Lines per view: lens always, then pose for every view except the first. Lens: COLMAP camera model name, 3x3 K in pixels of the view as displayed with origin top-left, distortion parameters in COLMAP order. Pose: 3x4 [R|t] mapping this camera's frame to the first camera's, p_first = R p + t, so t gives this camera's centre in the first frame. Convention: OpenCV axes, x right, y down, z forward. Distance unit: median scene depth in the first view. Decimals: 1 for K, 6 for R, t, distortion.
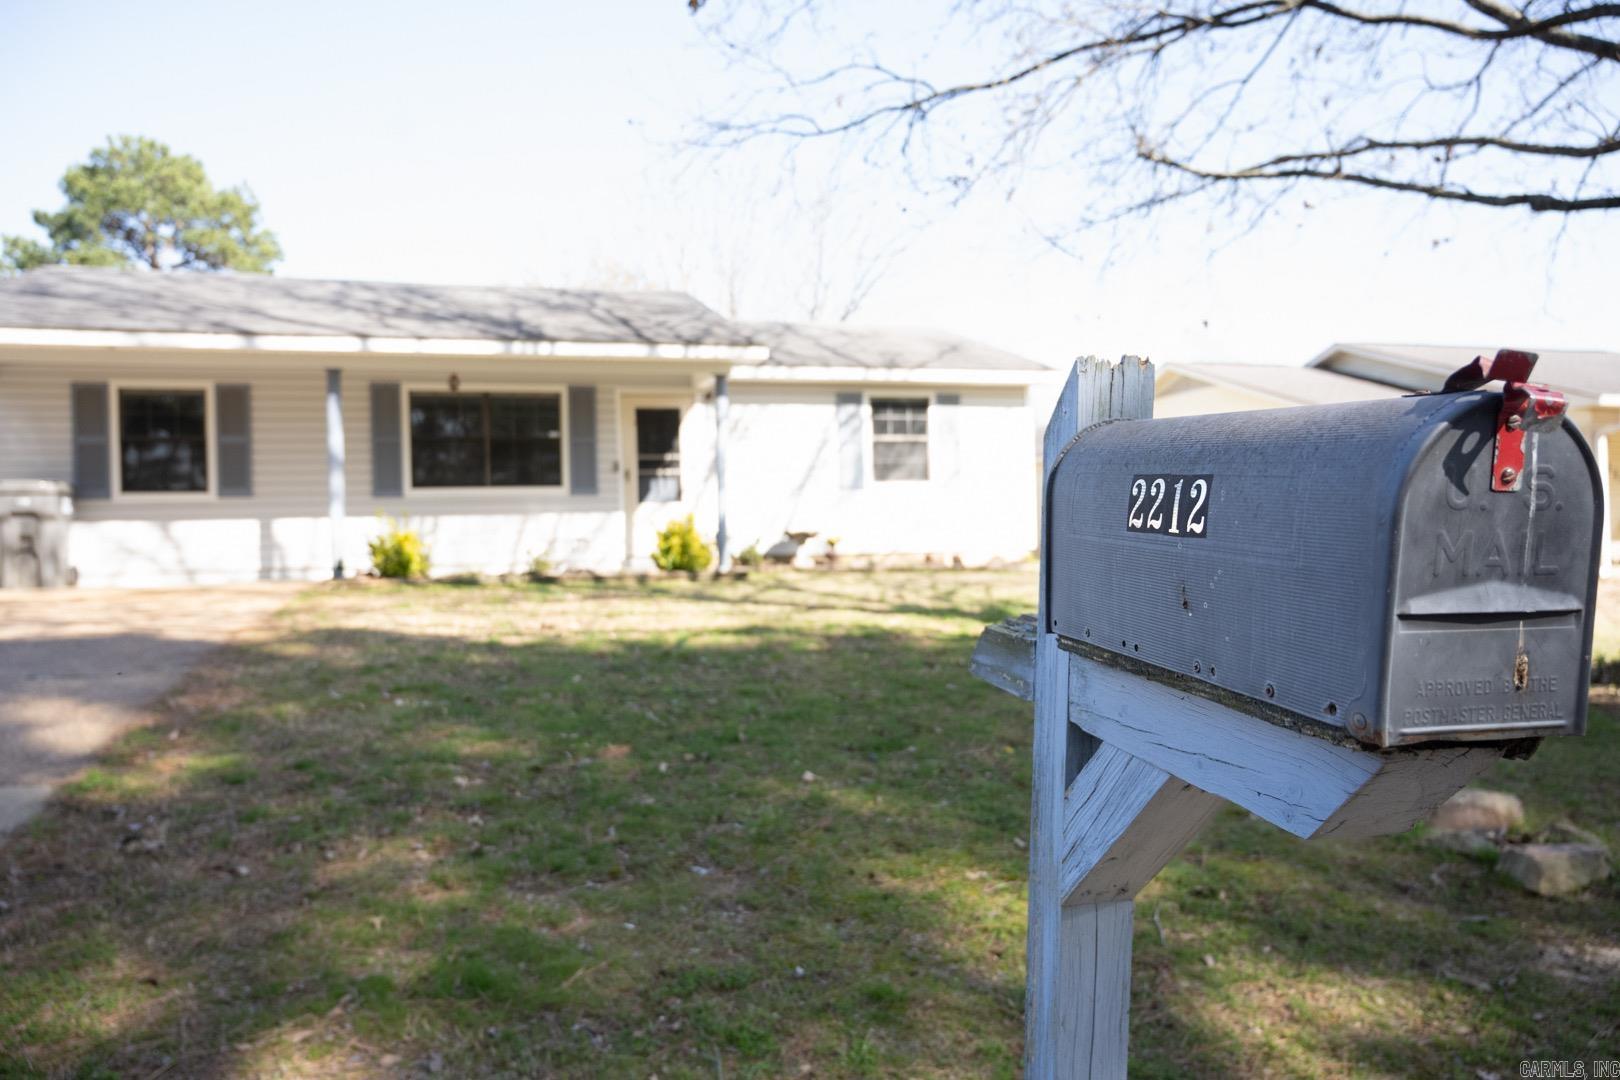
lens RADIAL K [[1148.3, 0, 785.4], [0, 1148.3, 533.4], [0, 0, 1]] dist [0.033868, -0.001807]
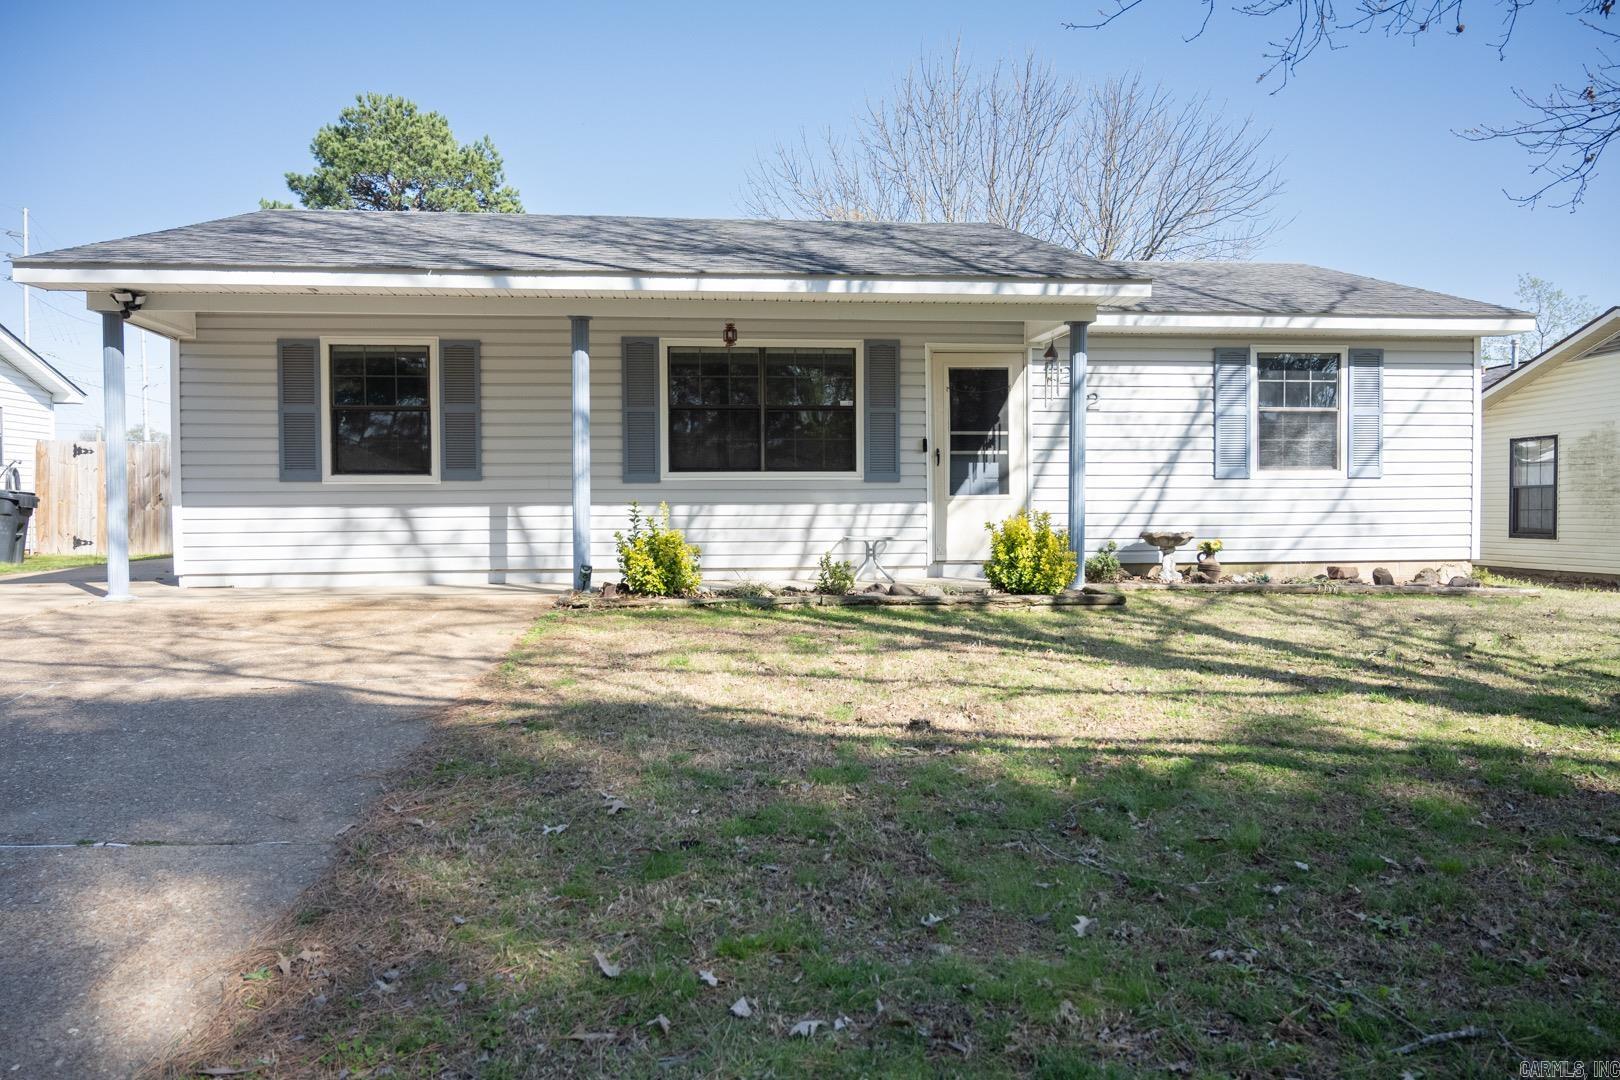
lens RADIAL K [[1141.5, 0, 810.0], [0, 1141.5, 540.0], [0, 0, 1]] dist [-0.004422, -0.001480]
pose [[0.986979, 0.023111, -0.159179, -0.099596], [-0.017475, 0.999173, 0.036716, -0.021373], [0.159896, -0.033456, 0.986567, 0.232551]]
